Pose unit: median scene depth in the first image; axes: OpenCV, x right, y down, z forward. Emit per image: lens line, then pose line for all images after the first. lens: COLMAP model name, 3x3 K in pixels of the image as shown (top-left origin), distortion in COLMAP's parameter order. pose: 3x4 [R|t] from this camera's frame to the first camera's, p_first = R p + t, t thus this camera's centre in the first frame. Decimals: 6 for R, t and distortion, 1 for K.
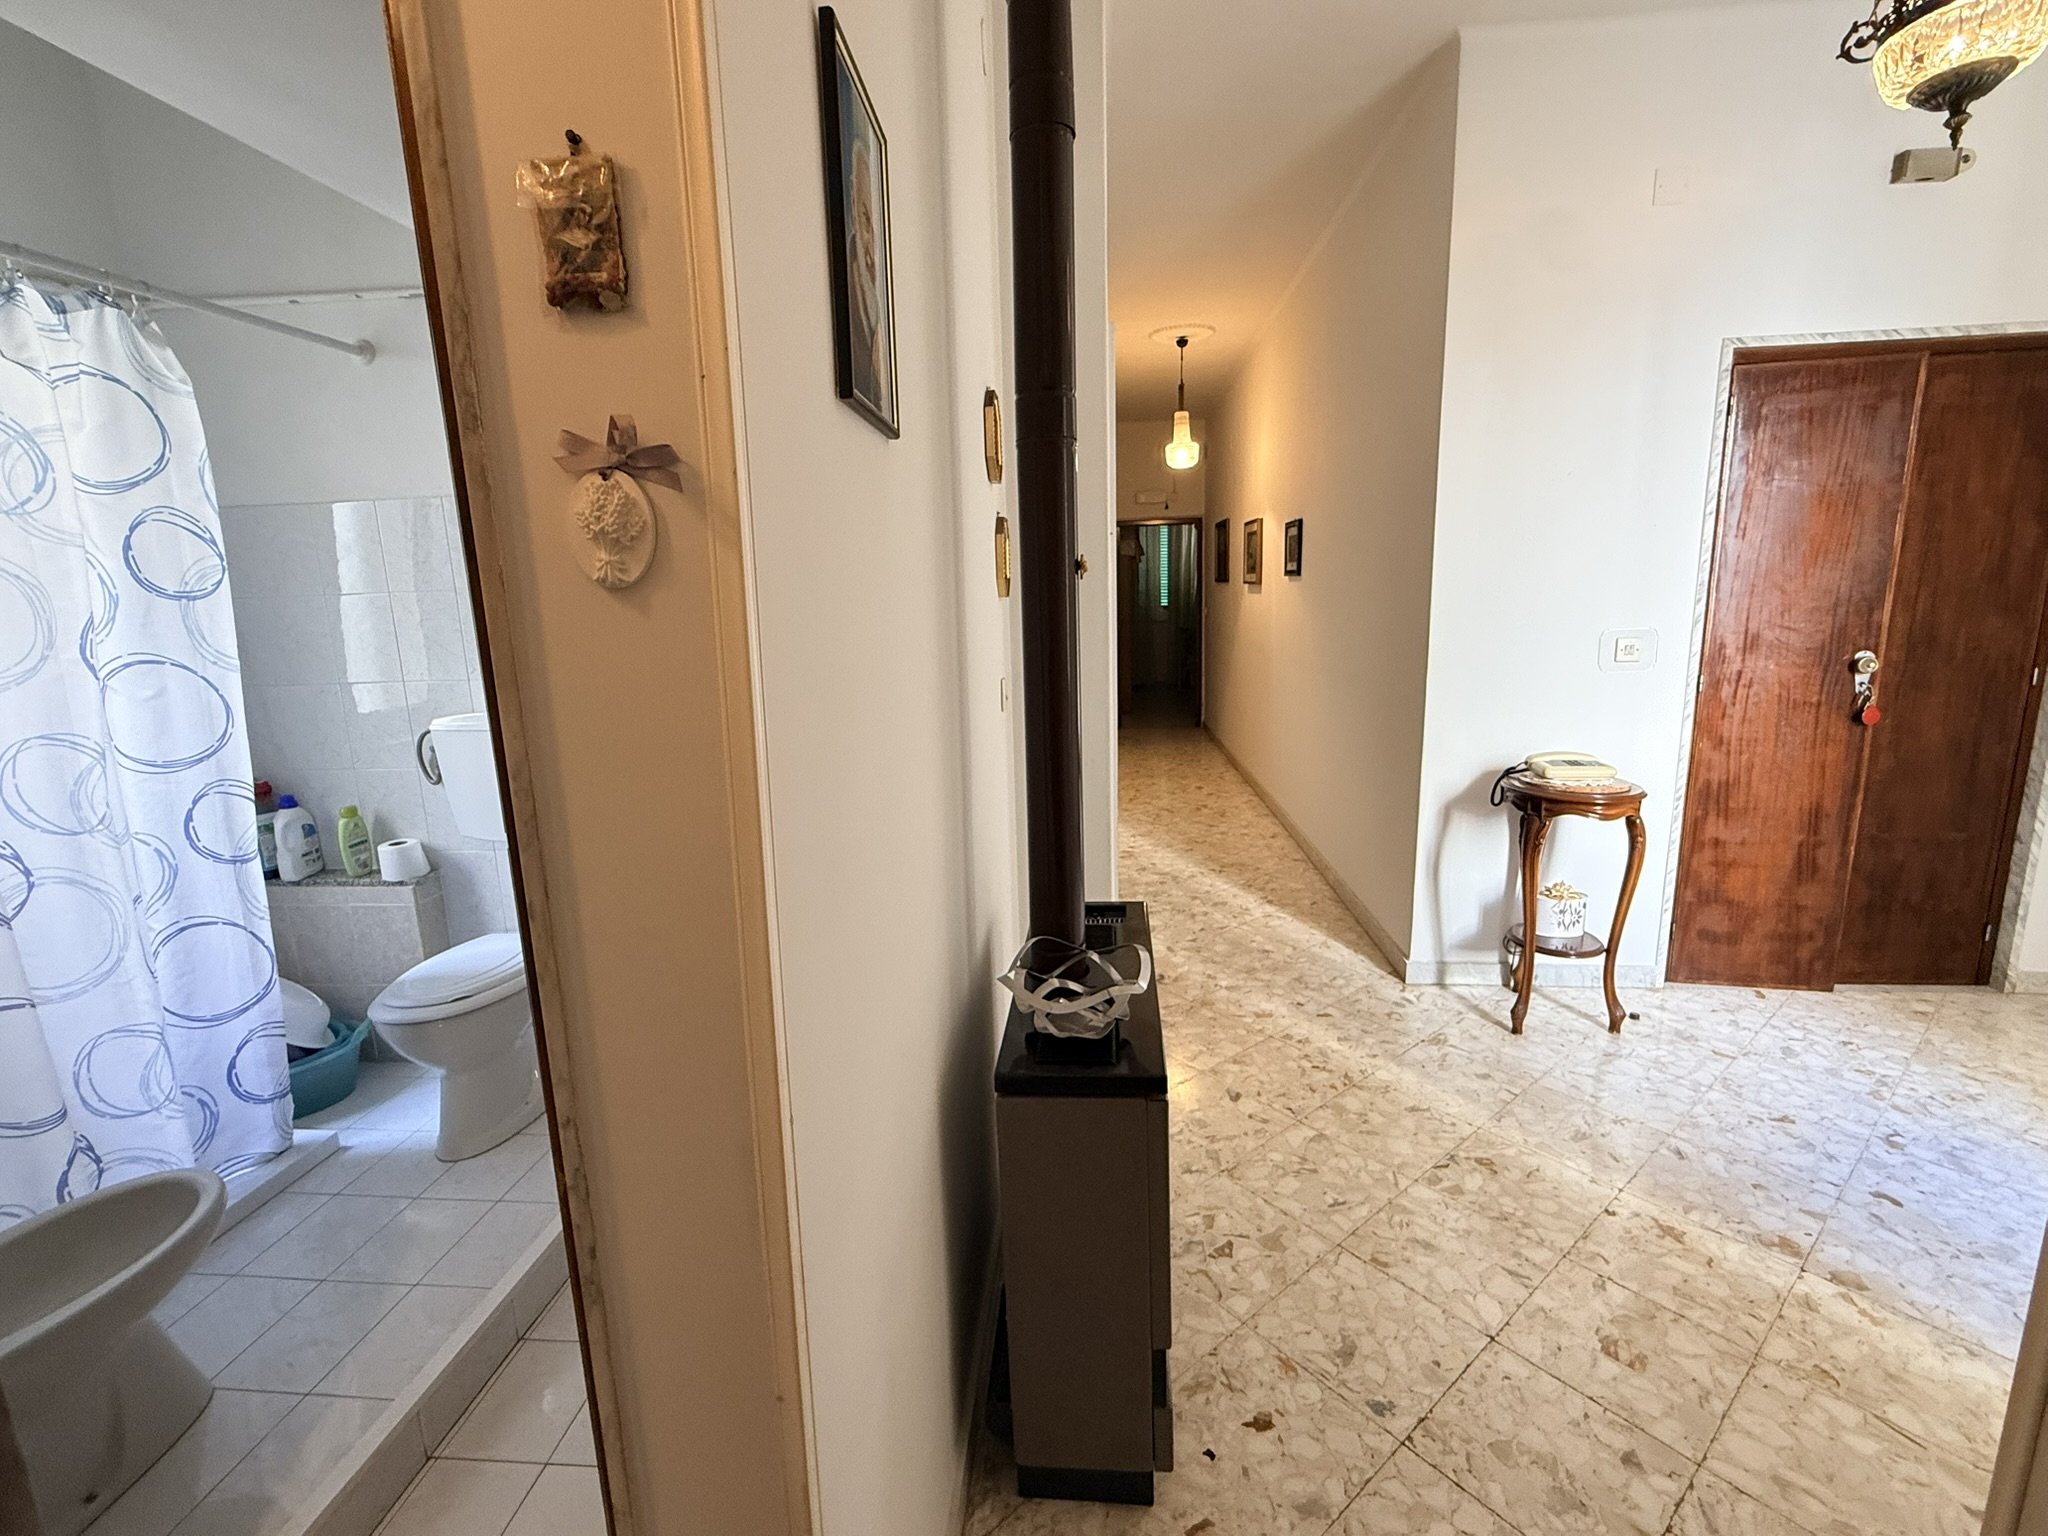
lens RADIAL K [[896.2, 0, 1027.5], [0, 896.2, 765.9], [0, 0, 1]] dist [0.001636, -0.001069]
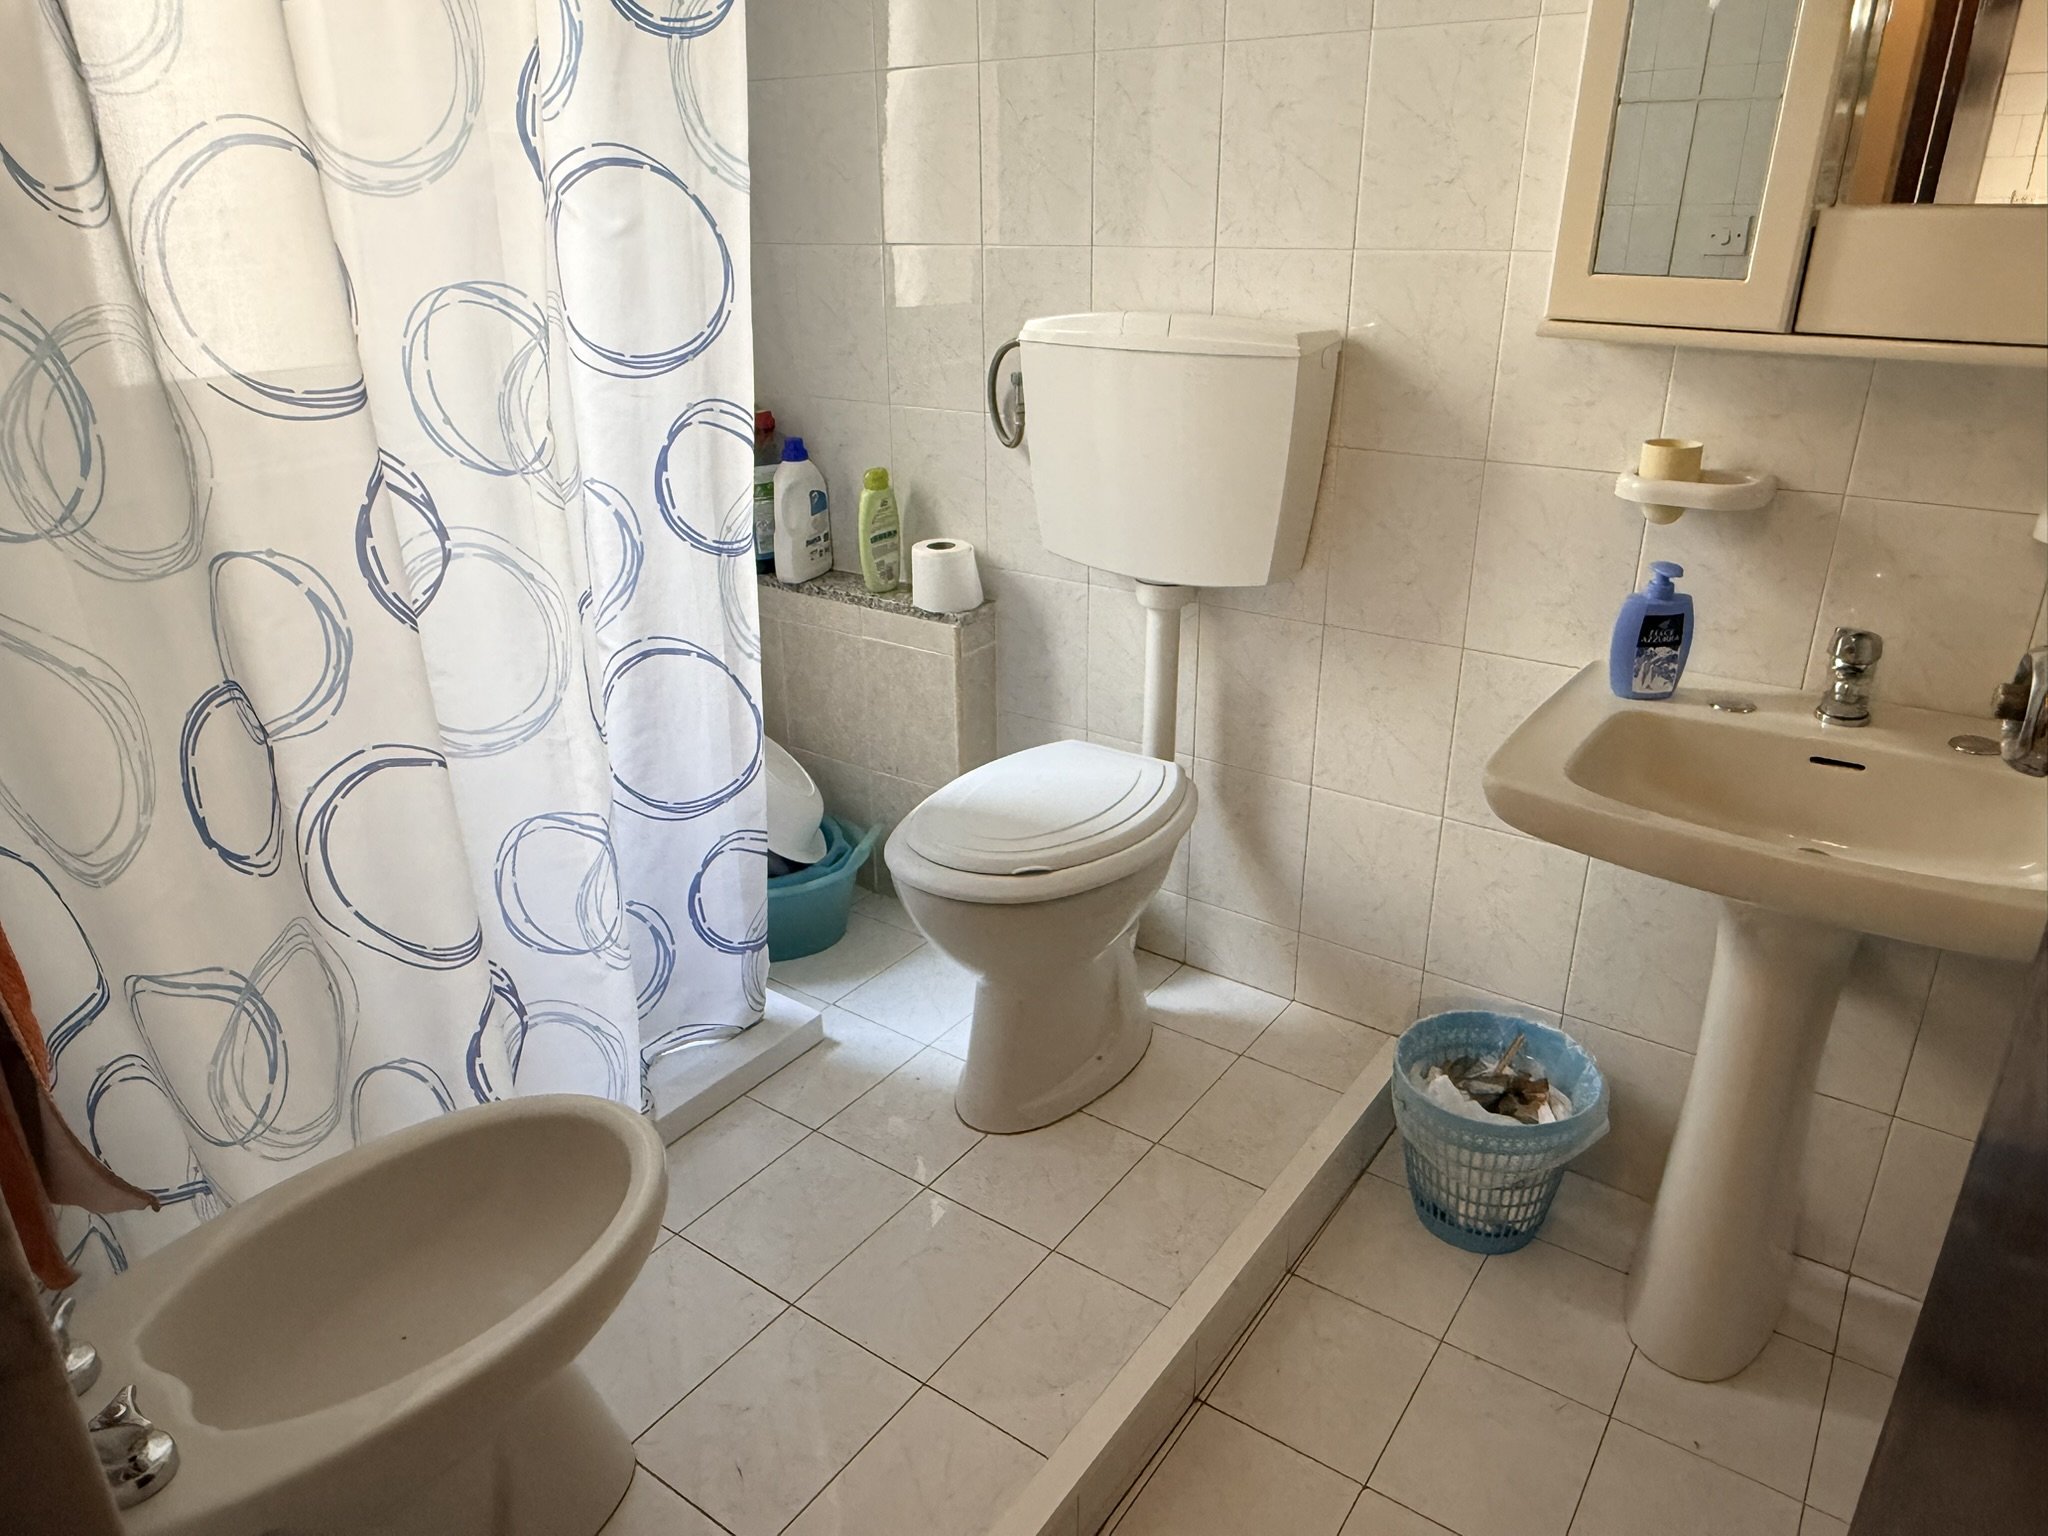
lens RADIAL K [[1365.1, 0, 1014.8], [0, 1365.1, 770.8], [0, 0, 1]] dist [-0.004895, -0.003022]
pose [[0.859113, 0.219443, -0.462353, -0.292841], [-0.113412, 0.962580, 0.246127, 0.007625], [0.499062, -0.159014, 0.851852, 0.334627]]
